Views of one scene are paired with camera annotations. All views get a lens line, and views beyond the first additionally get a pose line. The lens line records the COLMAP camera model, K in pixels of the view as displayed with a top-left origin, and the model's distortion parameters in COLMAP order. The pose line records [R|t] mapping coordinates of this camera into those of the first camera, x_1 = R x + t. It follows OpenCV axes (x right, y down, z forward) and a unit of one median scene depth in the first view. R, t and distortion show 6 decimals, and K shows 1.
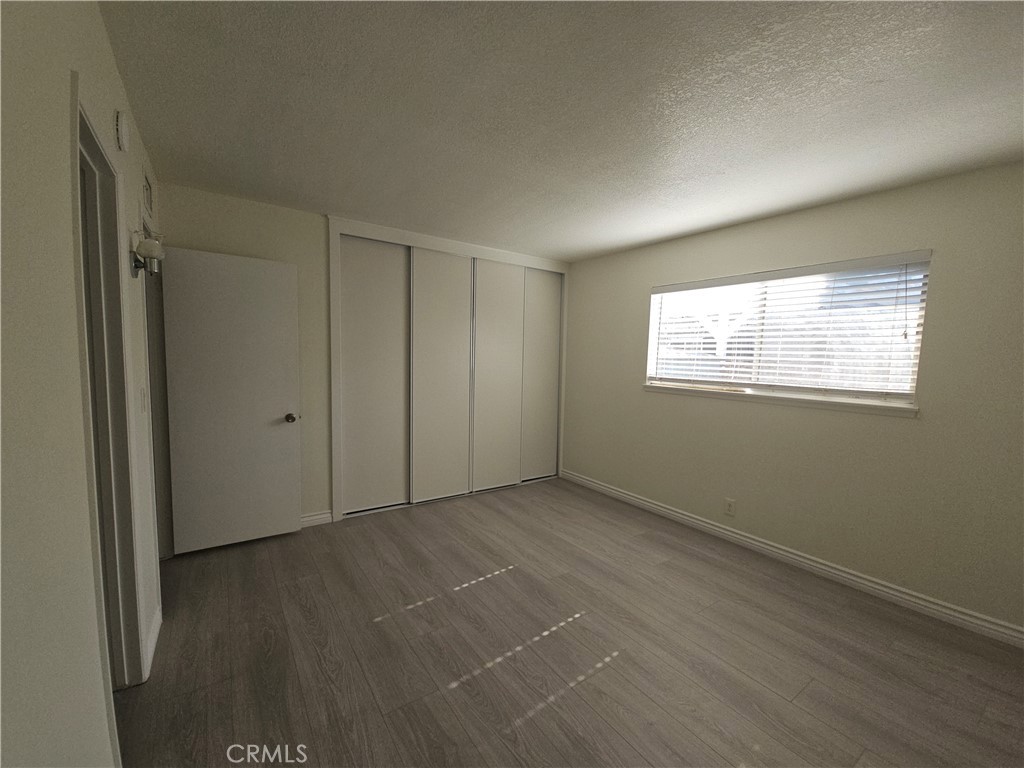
lens RADIAL K [[417.0, 0, 503.8], [0, 417.0, 391.9], [0, 0, 1]] dist [0.000286, -0.000278]
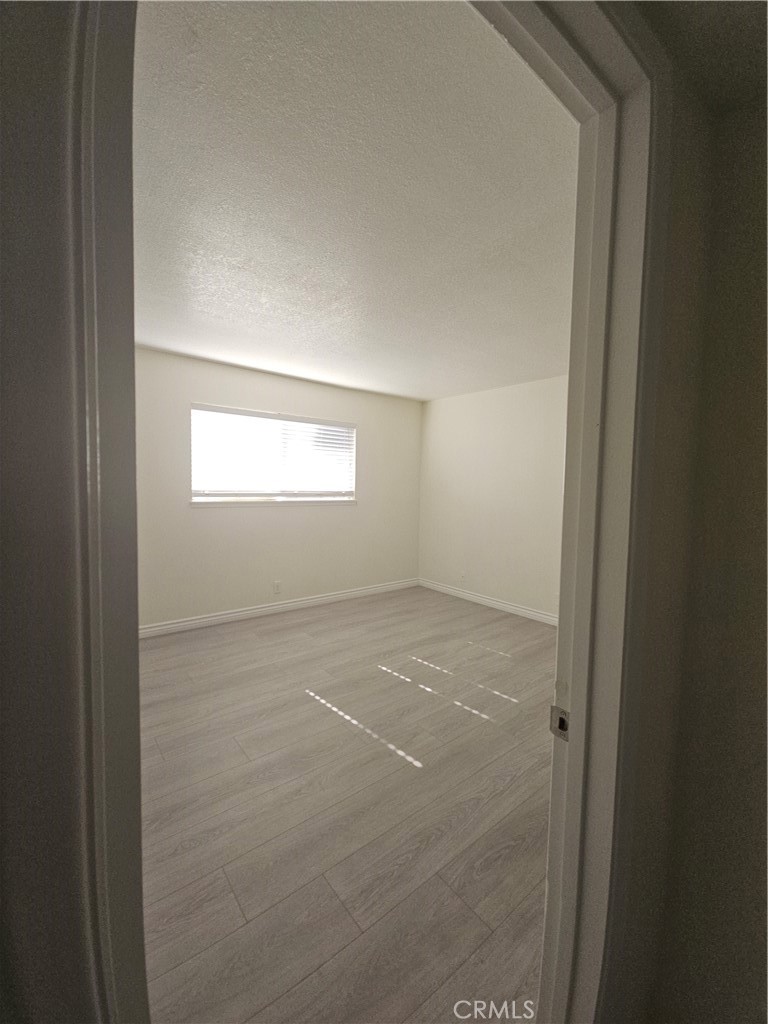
lens RADIAL K [[417.0, 0, 376.7], [0, 417.0, 507.0], [0, 0, 1]] dist [0.000286, -0.000278]
pose [[-0.072862, -0.084281, 0.993775, -0.880782], [0.063257, 0.994026, 0.088941, -0.084812], [-0.995334, 0.069344, -0.067095, 0.859181]]
